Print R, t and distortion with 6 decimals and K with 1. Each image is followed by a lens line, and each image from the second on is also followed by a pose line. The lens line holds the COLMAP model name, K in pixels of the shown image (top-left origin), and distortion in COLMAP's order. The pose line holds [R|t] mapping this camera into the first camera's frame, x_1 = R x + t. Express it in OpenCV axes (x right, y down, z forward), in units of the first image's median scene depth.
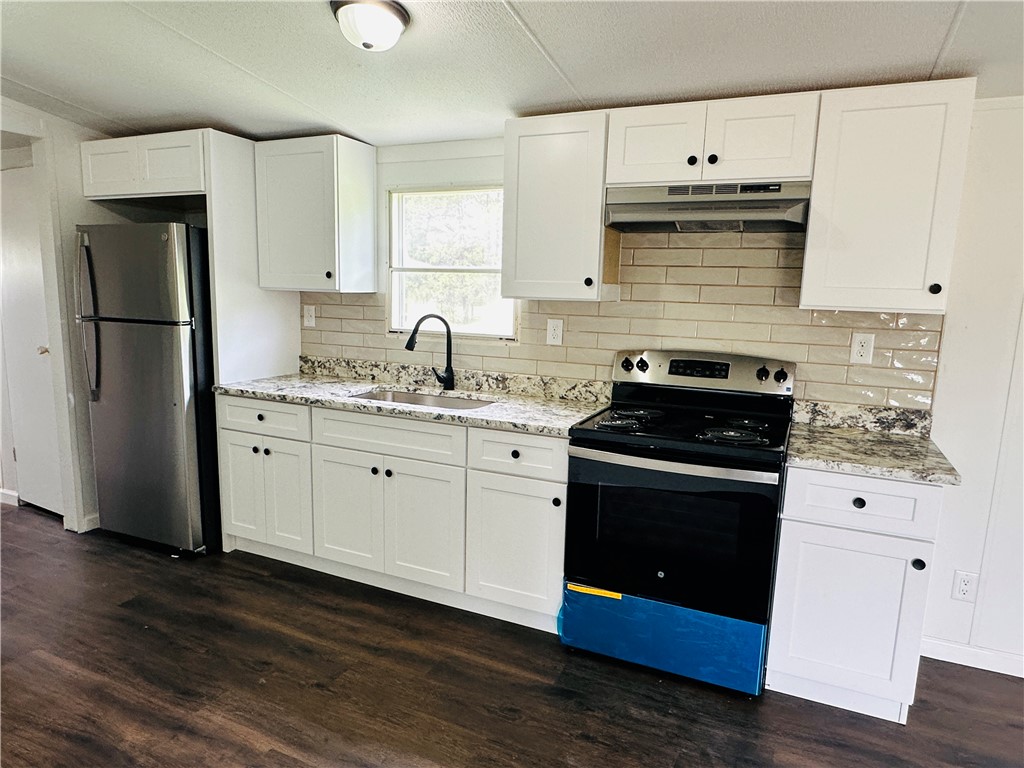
lens RADIAL K [[647.1, 0, 509.4], [0, 647.1, 392.6], [0, 0, 1]] dist [-0.003456, 0.002100]
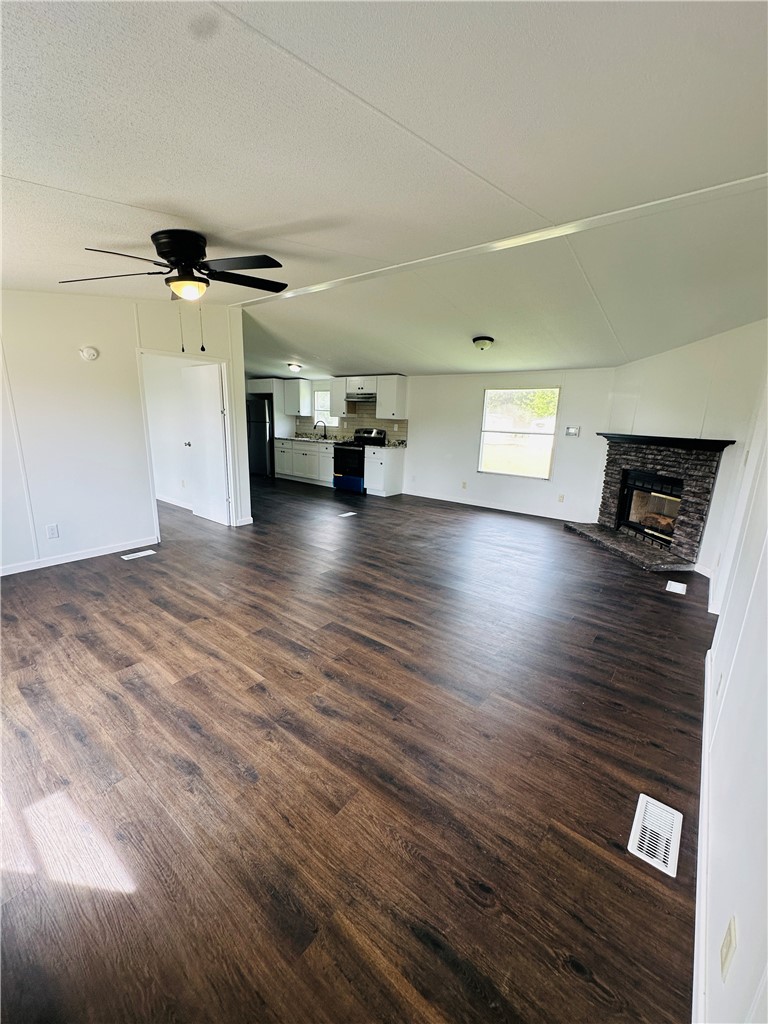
lens RADIAL K [[409.4, 0, 384.6], [0, 409.4, 512.6], [0, 0, 1]] dist [-0.000743, -0.000294]
pose [[0.972657, 0.056355, -0.225306, 1.080669], [-0.042550, 0.996934, 0.065670, 0.332127], [0.228316, -0.054288, 0.972072, -1.810993]]
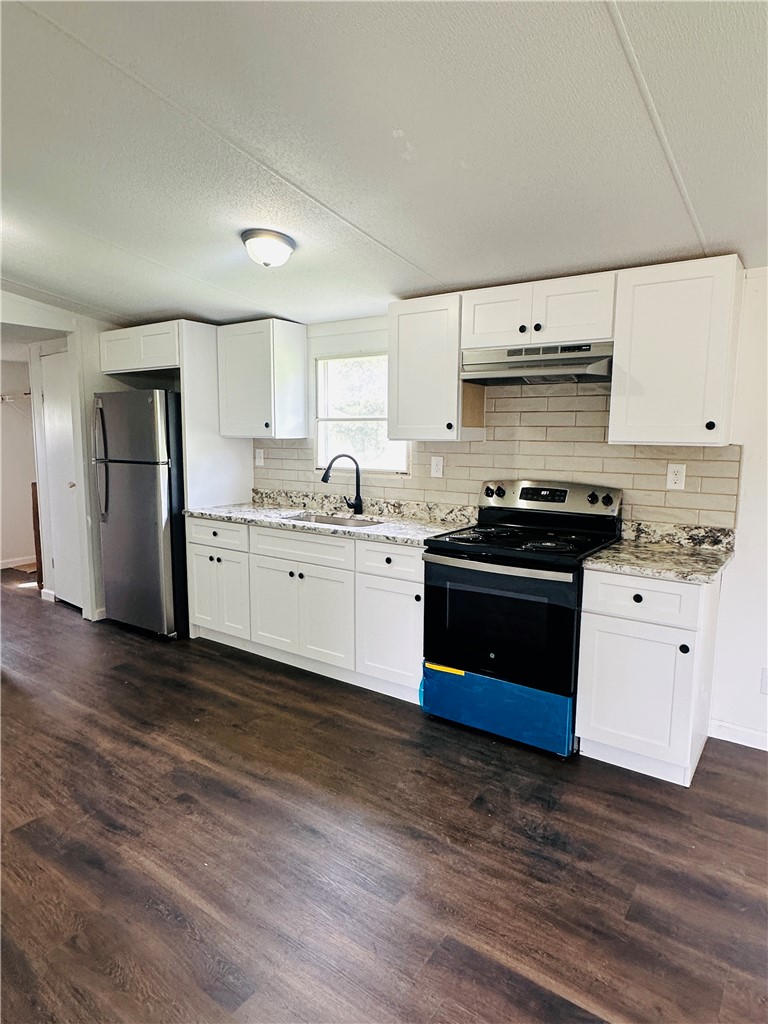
lens RADIAL K [[612.4, 0, 384.0], [0, 612.4, 512.0], [0, 0, 1]] dist [0.001015, -0.000456]
pose [[0.983193, 0.003648, -0.182531, 0.205334], [-0.009925, 0.999390, -0.033486, 0.036416], [0.182298, 0.034735, 0.982630, -0.186722]]
